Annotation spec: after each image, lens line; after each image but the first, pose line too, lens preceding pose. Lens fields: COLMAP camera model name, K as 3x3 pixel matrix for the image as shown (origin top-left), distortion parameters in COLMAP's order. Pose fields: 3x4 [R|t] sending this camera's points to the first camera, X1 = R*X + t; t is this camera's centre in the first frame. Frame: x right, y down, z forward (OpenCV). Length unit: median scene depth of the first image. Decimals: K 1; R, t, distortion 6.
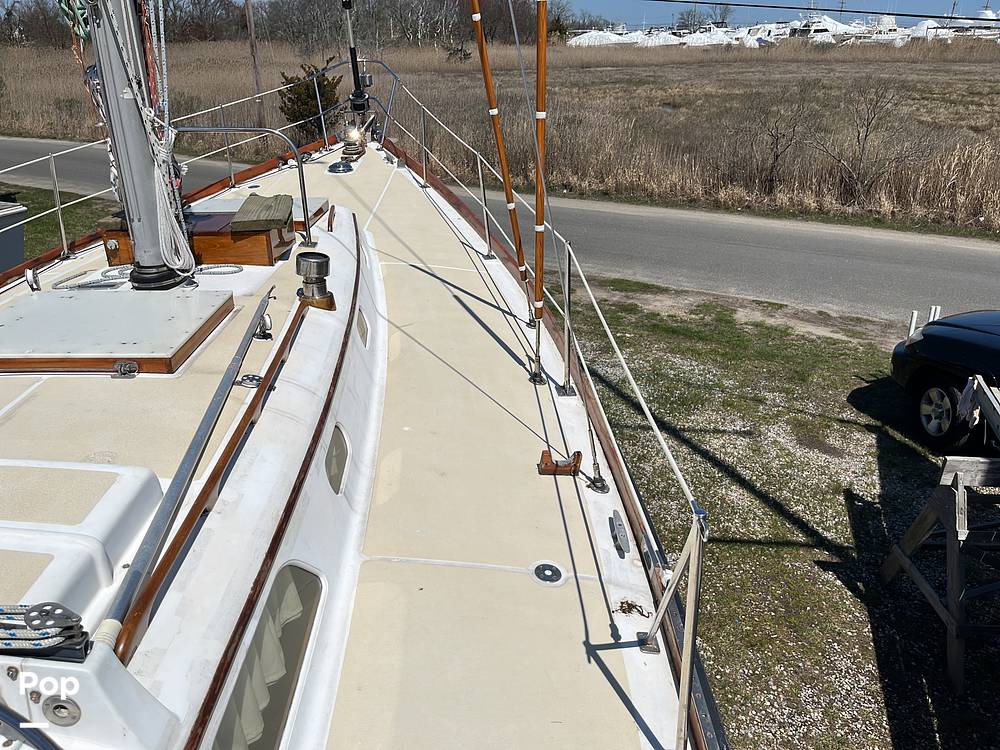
lens RADIAL K [[757.2, 0, 497.5], [0, 757.2, 378.1], [0, 0, 1]] dist [0.058149, -0.092739]
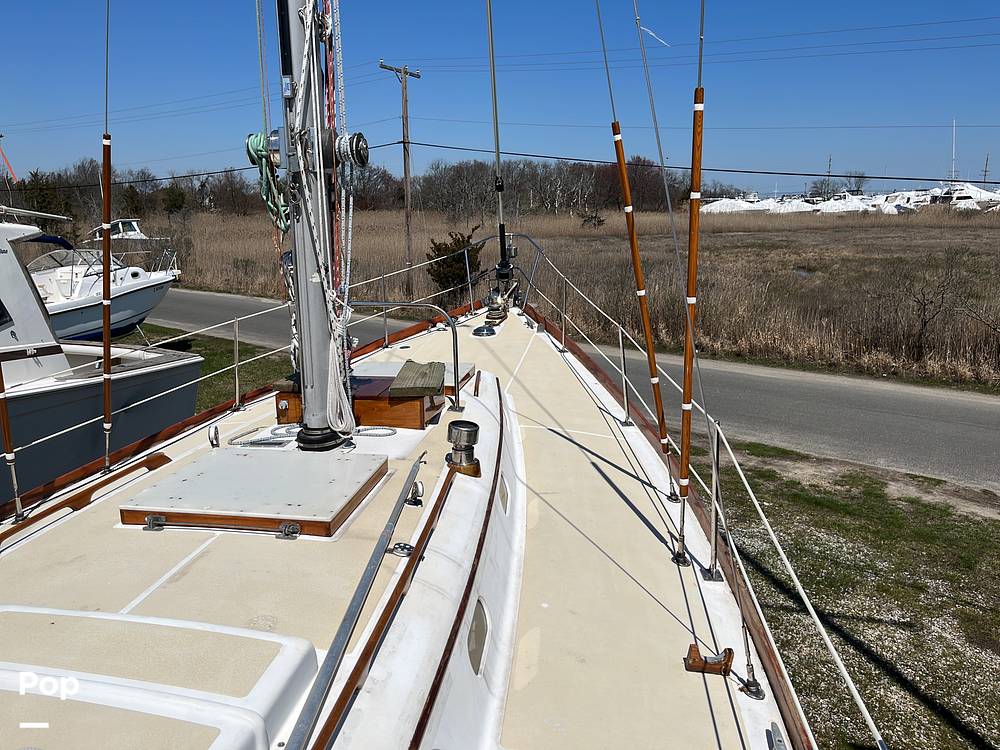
lens RADIAL K [[757.2, 0, 497.5], [0, 757.2, 378.1], [0, 0, 1]] dist [0.058149, -0.092739]
pose [[0.985933, 0.032561, -0.163940, -0.025697], [-0.063915, 0.979741, -0.189794, -0.026278], [0.154439, 0.197603, 0.968040, -0.014691]]
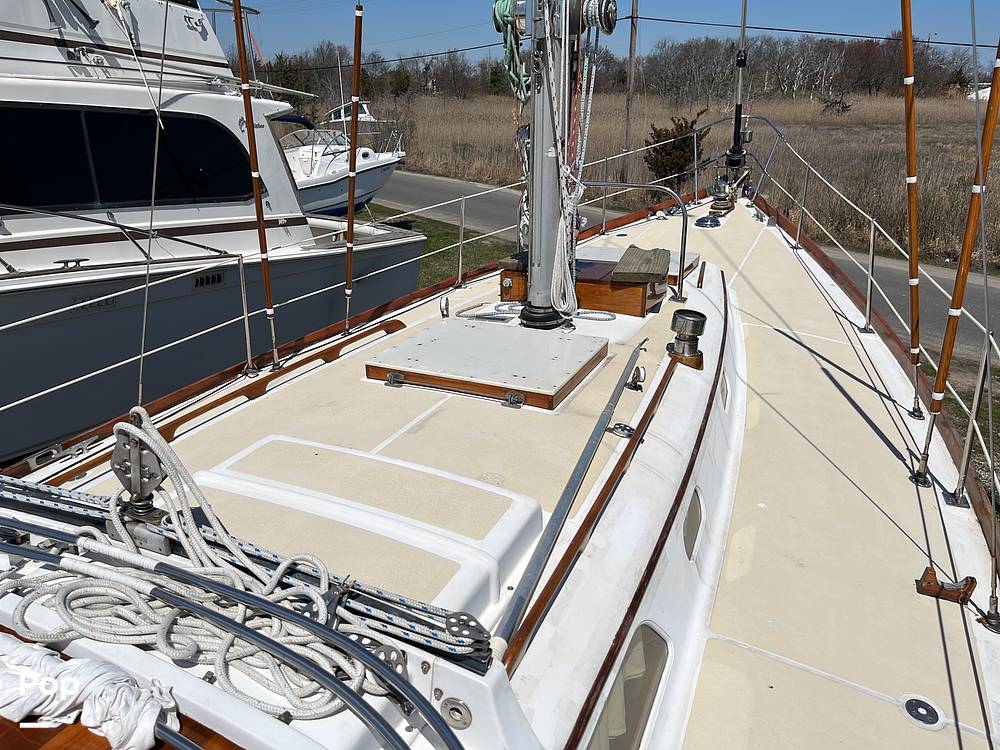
lens RADIAL K [[757.2, 0, 497.5], [0, 757.2, 378.1], [0, 0, 1]] dist [0.058149, -0.092739]
pose [[0.904730, 0.150390, -0.398556, -0.055539], [-0.173267, 0.984634, -0.021781, -0.010271], [0.389156, 0.088763, 0.916885, -0.012421]]
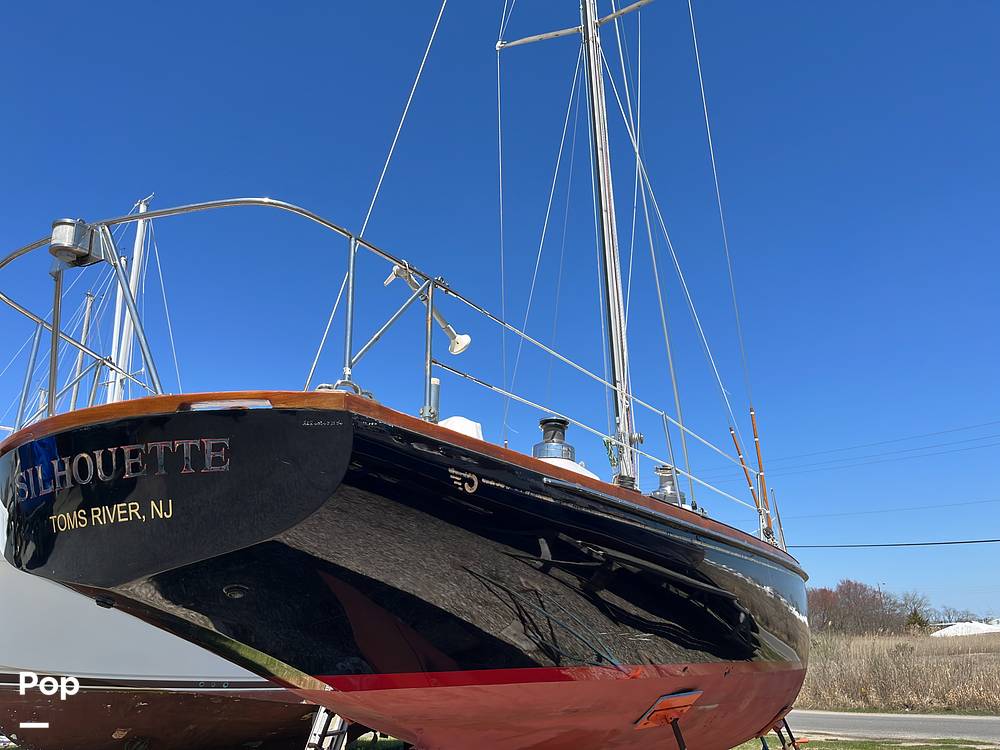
lens RADIAL K [[757.2, 0, 497.5], [0, 757.2, 378.1], [0, 0, 1]] dist [0.058149, -0.092739]
pose [[0.912704, -0.152349, -0.379159, 0.234862], [-0.151267, 0.736004, -0.659860, 1.172713], [0.379592, 0.659611, 0.648709, -1.231298]]
